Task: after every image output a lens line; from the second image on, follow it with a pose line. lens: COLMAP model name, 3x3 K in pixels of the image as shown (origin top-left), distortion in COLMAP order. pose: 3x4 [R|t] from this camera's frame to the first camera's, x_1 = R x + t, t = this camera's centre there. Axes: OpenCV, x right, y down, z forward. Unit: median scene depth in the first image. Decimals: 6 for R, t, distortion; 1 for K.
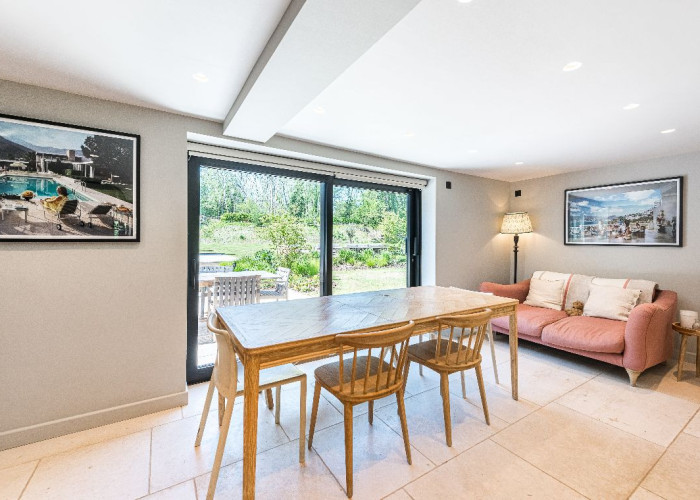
lens RADIAL K [[397.5, 0, 350.0], [0, 397.5, 250.0], [0, 0, 1]] dist [0.000911, -0.000038]
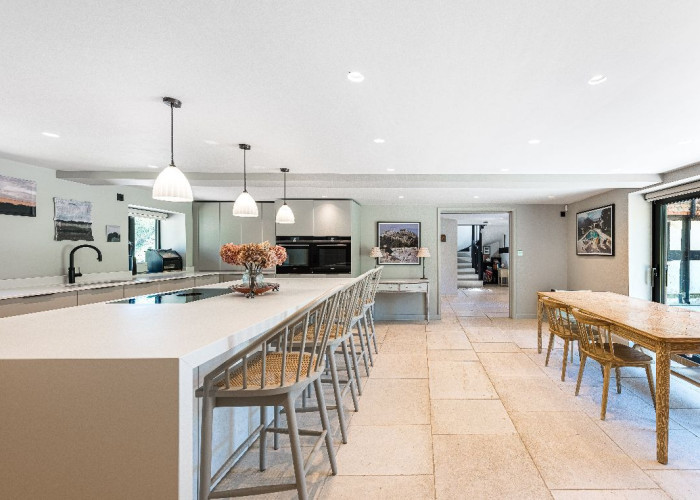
lens RADIAL K [[397.5, 0, 350.0], [0, 397.5, 250.0], [0, 0, 1]] dist [0.000911, -0.000038]
pose [[-0.768529, -0.009923, -0.639738, 1.820187], [-0.012497, 0.999922, -0.000496, -0.033266], [0.639693, 0.007614, -0.768593, 1.714918]]
